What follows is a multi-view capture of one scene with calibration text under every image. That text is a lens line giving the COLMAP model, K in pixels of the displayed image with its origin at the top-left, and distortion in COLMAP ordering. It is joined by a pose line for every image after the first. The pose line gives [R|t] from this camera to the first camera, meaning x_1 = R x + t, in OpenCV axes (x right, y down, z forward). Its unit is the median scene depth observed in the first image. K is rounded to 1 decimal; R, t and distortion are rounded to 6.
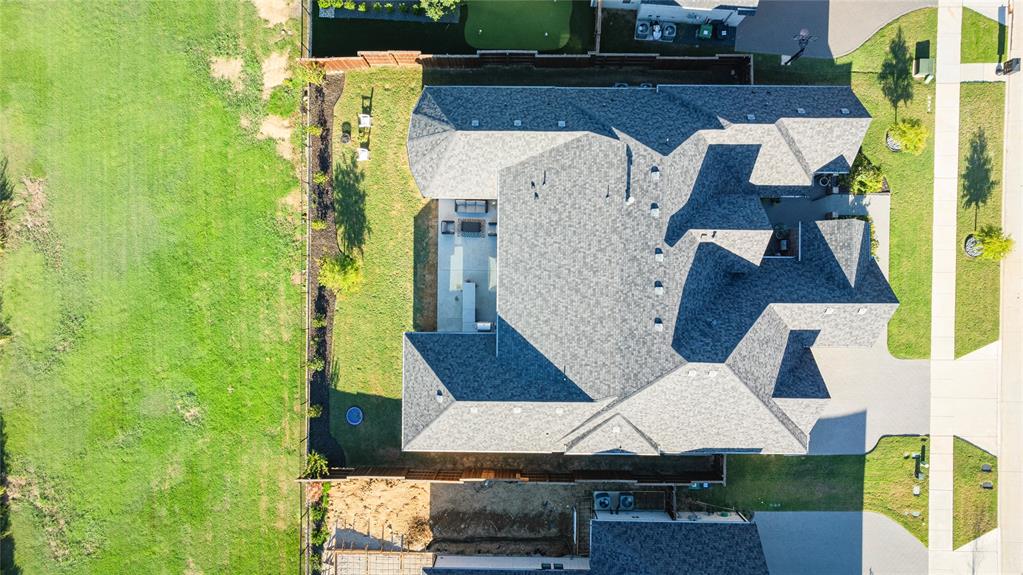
lens RADIAL K [[718.5, 0, 511.7], [0, 718.5, 286.3], [0, 0, 1]] dist [-0.010913, 0.008304]
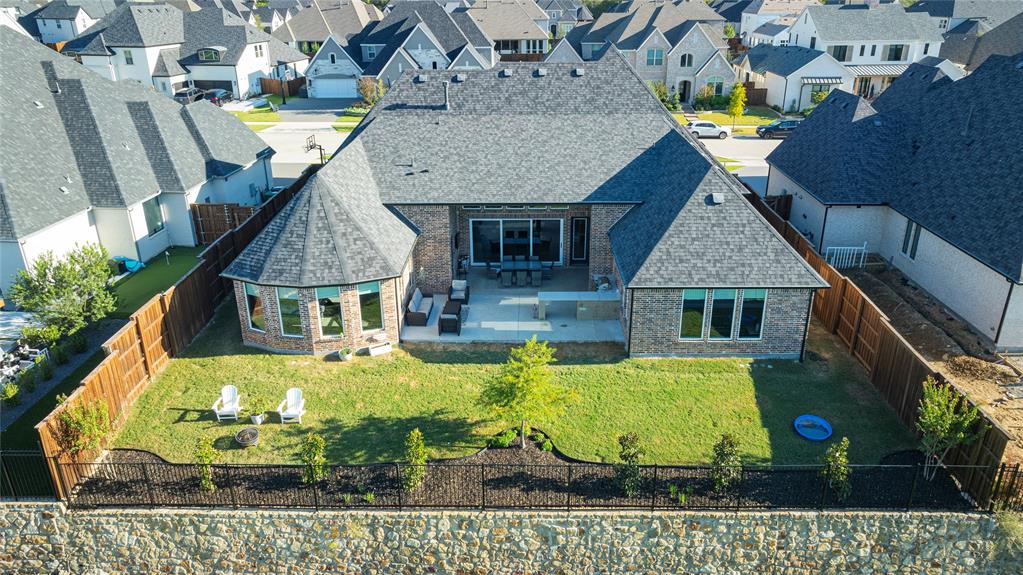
lens RADIAL K [[718.5, 0, 512.0], [0, 718.5, 285.1], [0, 0, 1]] dist [-0.010913, 0.008304]
pose [[0.014193, -0.379736, 0.924986, -0.639927], [0.999773, -0.009301, -0.019159, -0.015529], [0.015878, 0.925048, 0.379518, 0.721274]]
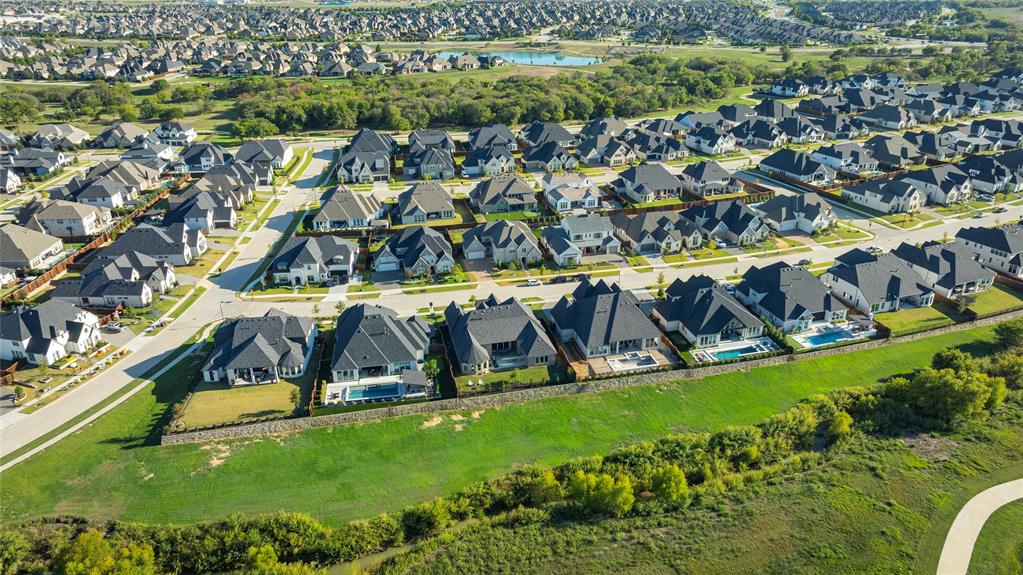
lens RADIAL K [[718.5, 0, 512.4], [0, 718.5, 287.5], [0, 0, 1]] dist [-0.010913, 0.008304]
pose [[-0.232635, -0.389136, 0.891321, -3.045888], [0.972364, -0.111635, 0.205049, -0.671372], [0.019711, 0.914391, 0.404352, -0.759072]]
